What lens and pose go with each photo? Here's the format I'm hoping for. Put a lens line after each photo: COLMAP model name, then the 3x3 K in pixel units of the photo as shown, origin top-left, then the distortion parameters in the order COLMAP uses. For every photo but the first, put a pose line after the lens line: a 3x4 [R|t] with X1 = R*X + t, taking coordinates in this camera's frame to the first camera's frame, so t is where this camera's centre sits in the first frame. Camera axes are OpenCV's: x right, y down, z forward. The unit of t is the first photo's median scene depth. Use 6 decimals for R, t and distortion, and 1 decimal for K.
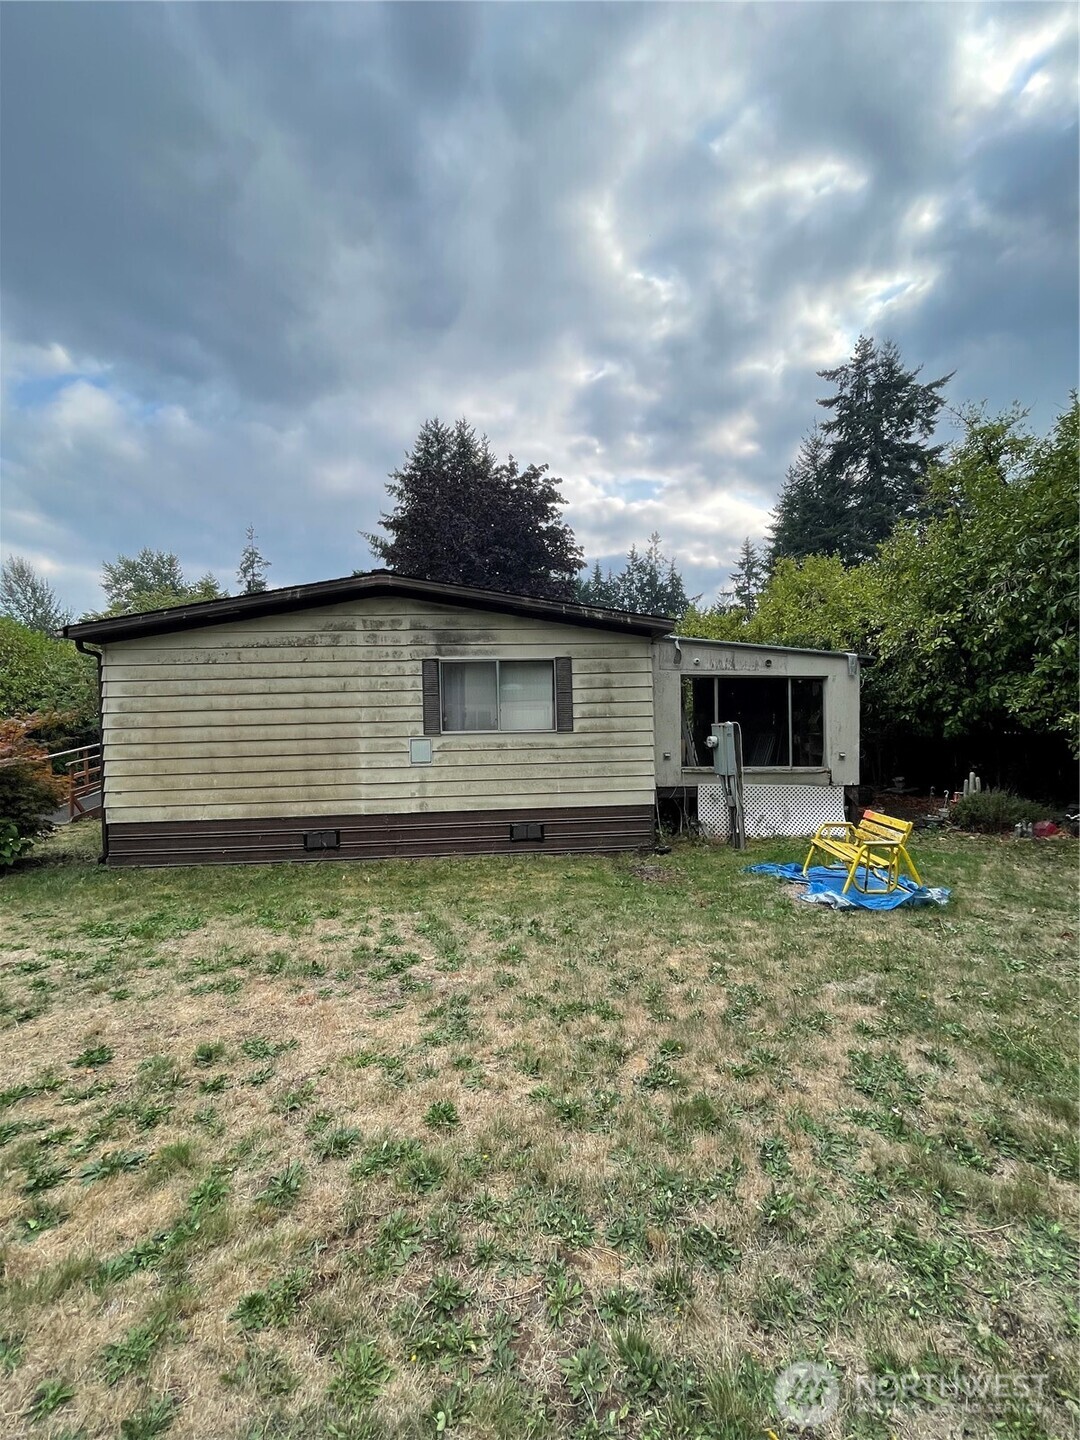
lens RADIAL K [[579.2, 0, 540.5], [0, 579.2, 718.7], [0, 0, 1]] dist [-0.013743, -0.000212]
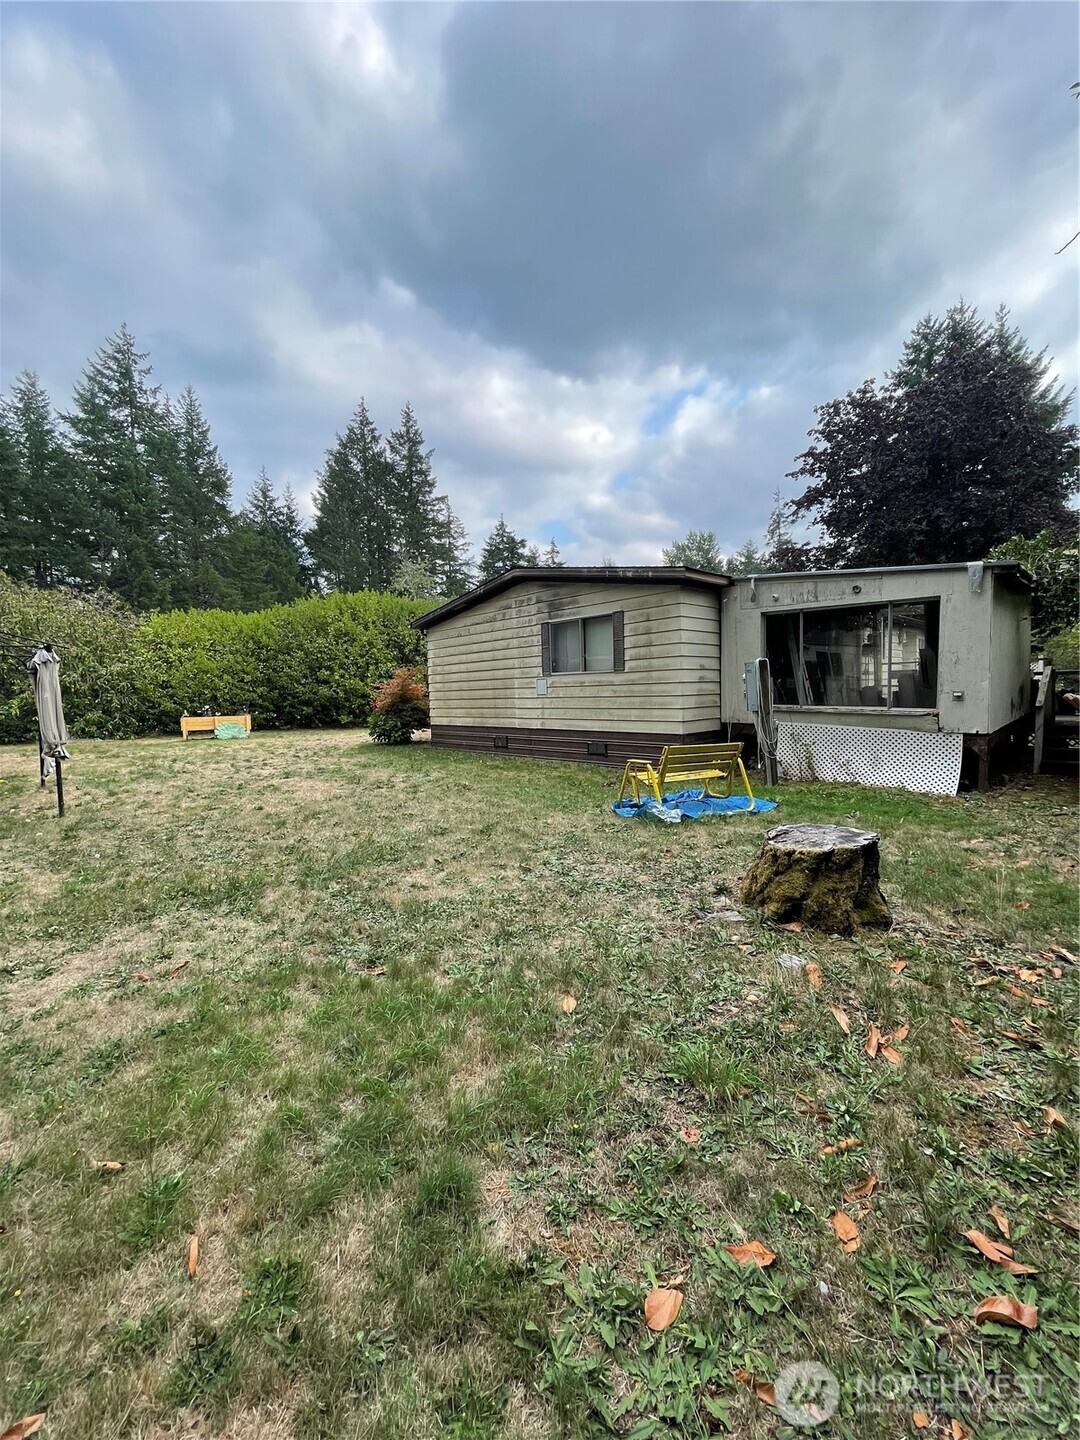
lens RADIAL K [[579.2, 0, 594.0], [0, 579.2, 721.8], [0, 0, 1]] dist [-0.013743, -0.000212]
pose [[0.663858, 0.042751, -0.746635, 0.952192], [0.024278, 0.996607, 0.078650, 0.031336], [0.747464, -0.070340, 0.660568, 0.126015]]
